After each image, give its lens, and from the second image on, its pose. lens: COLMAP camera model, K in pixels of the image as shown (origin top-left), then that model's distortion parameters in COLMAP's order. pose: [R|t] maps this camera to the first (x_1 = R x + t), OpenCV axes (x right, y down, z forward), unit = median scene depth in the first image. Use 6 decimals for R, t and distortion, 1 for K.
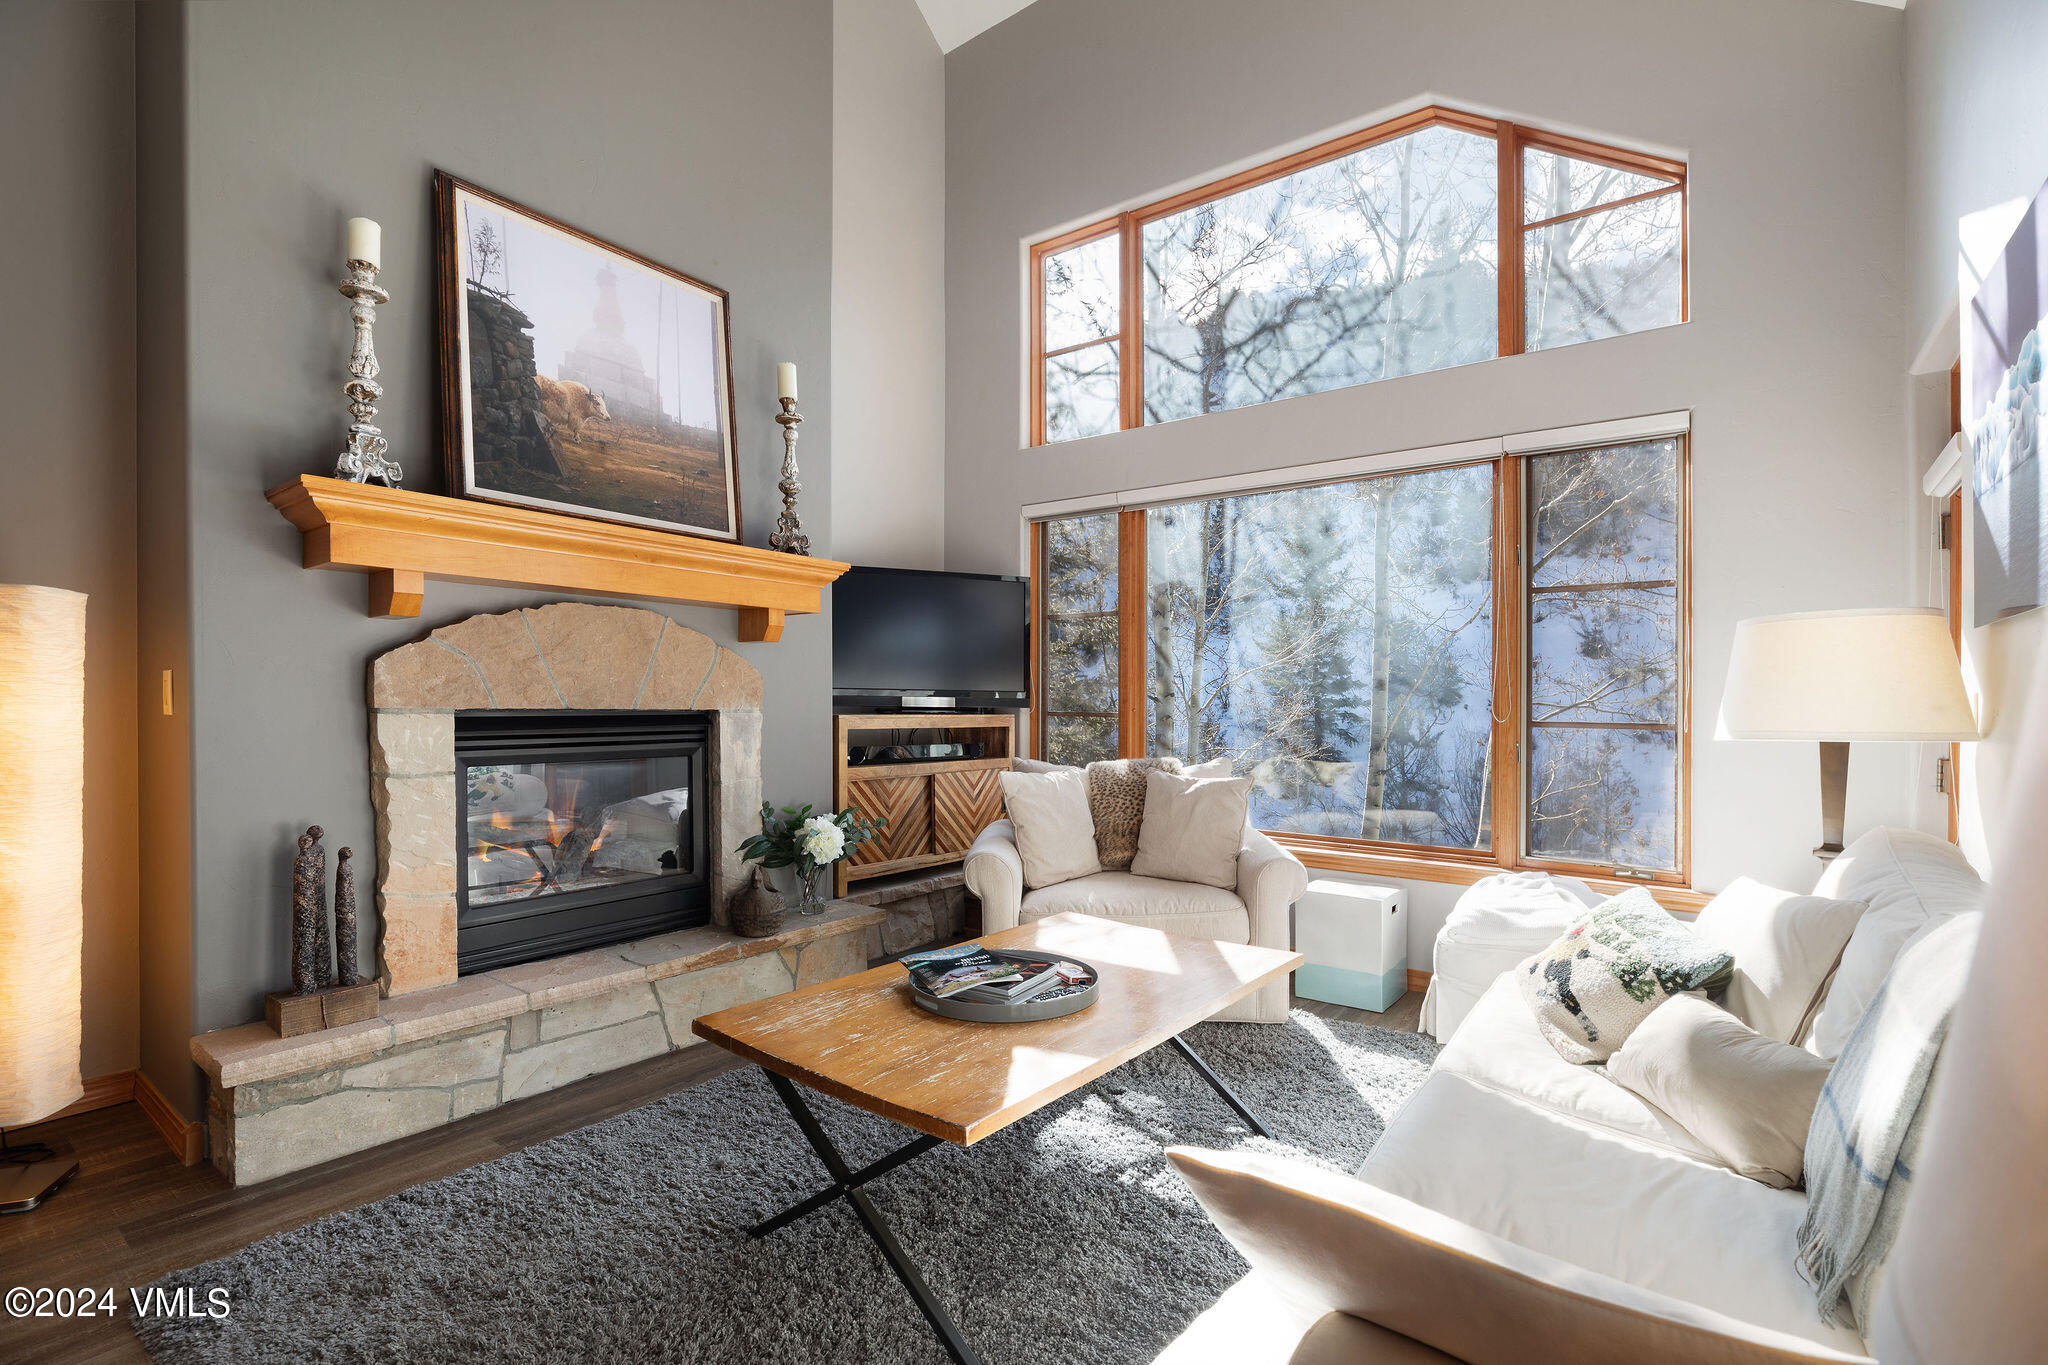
lens RADIAL K [[940.7, 0, 1024.0], [0, 940.7, 682.5], [0, 0, 1]] dist [-0.002624, -0.000300]
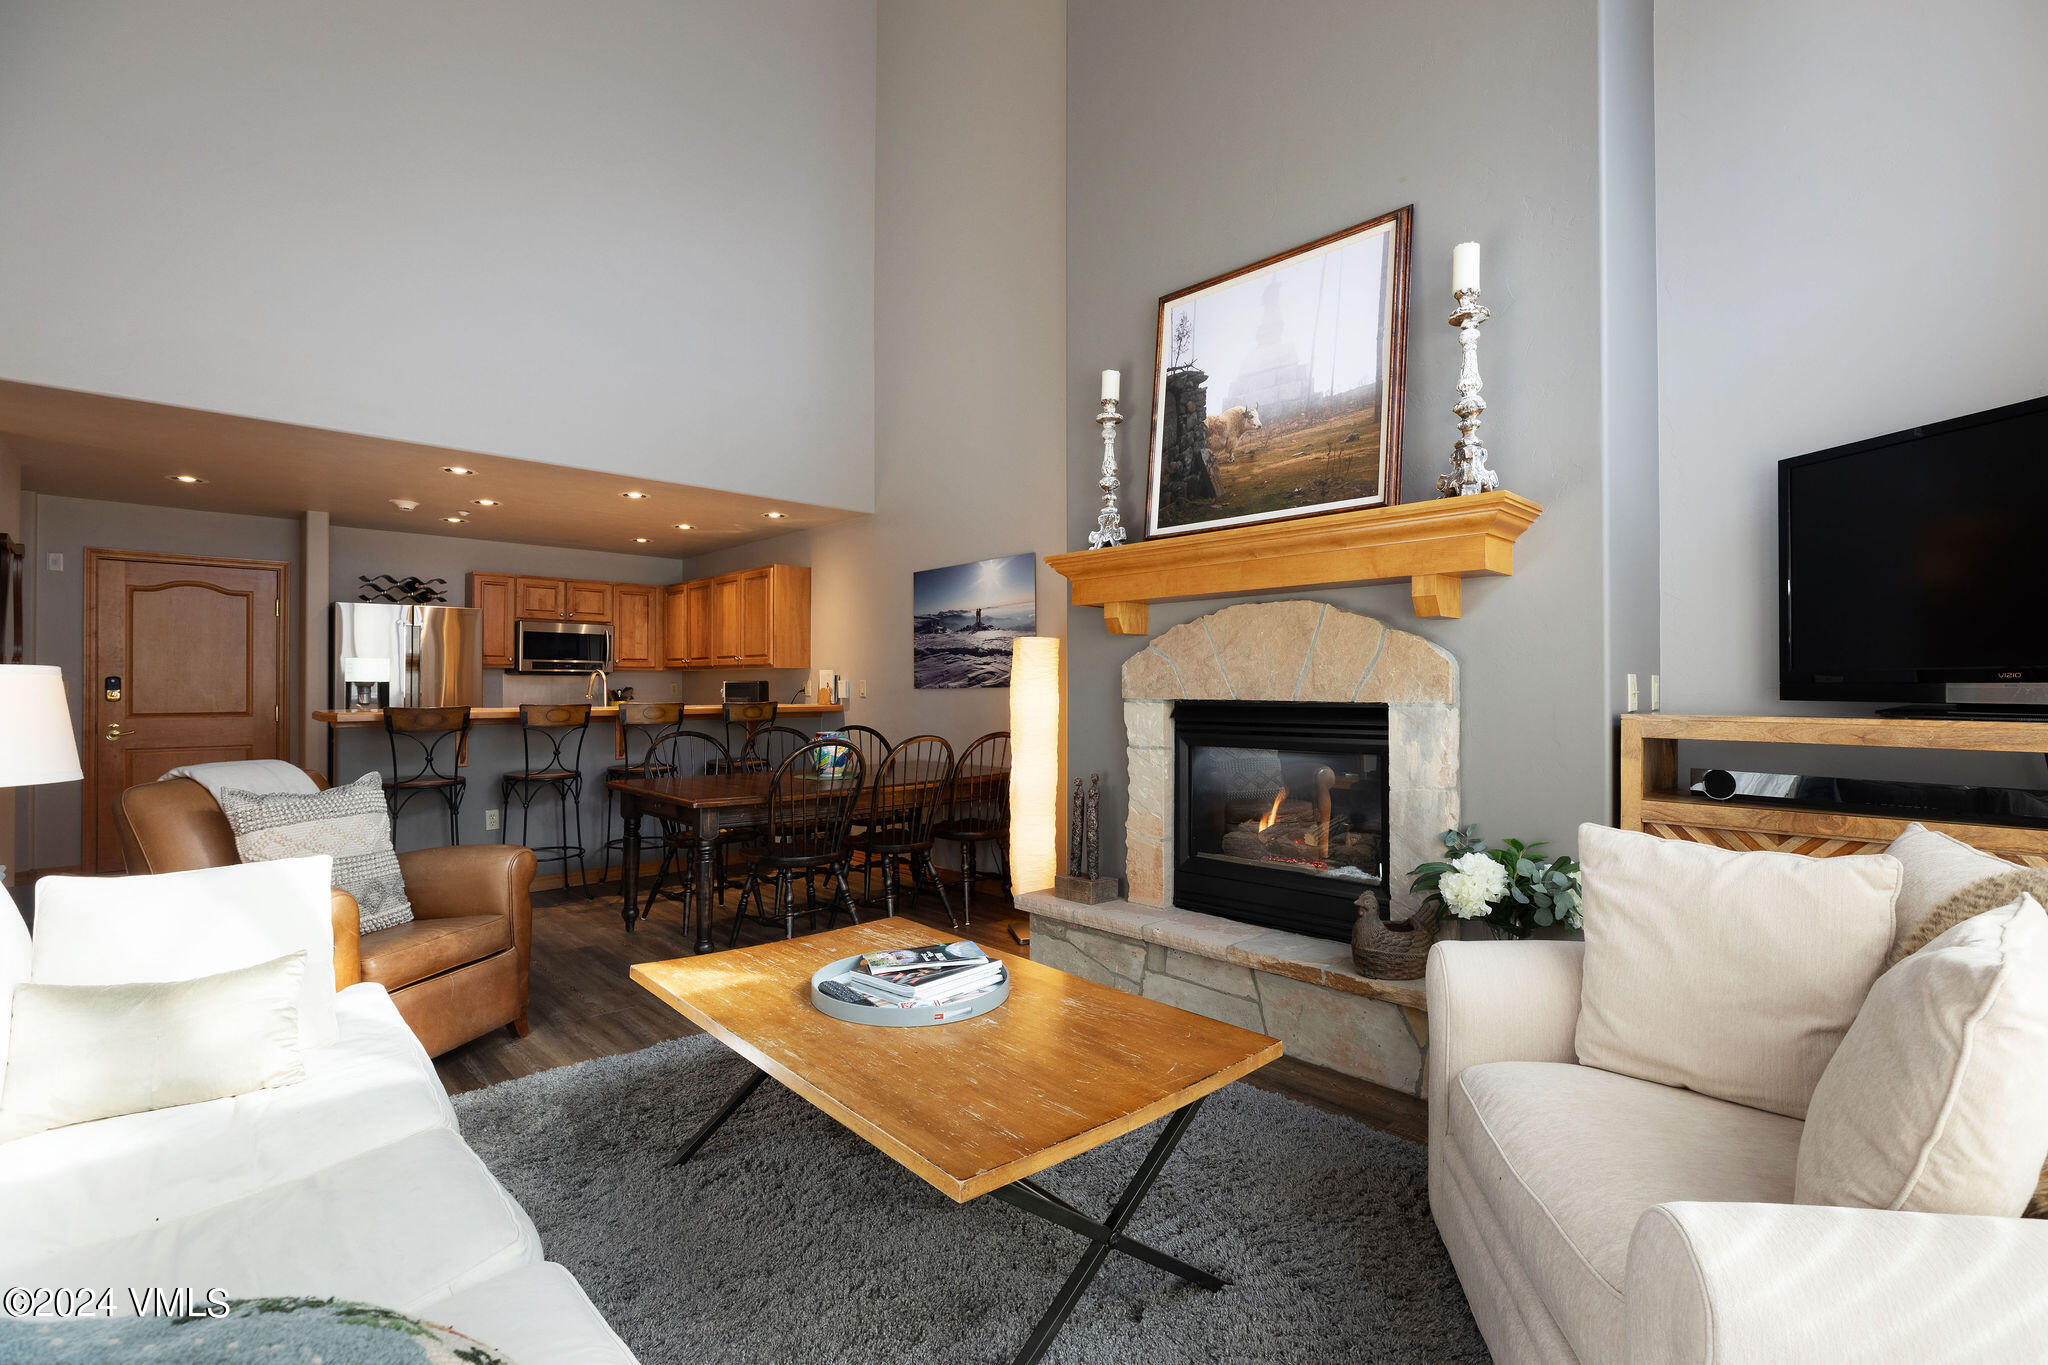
lens RADIAL K [[940.7, 0, 1024.0], [0, 940.7, 682.5], [0, 0, 1]] dist [-0.002624, -0.000300]
pose [[-0.169313, -0.020468, -0.985350, 0.673096], [0.013253, 0.999647, -0.023042, 0.030042], [0.985473, -0.016960, -0.168981, 0.957472]]
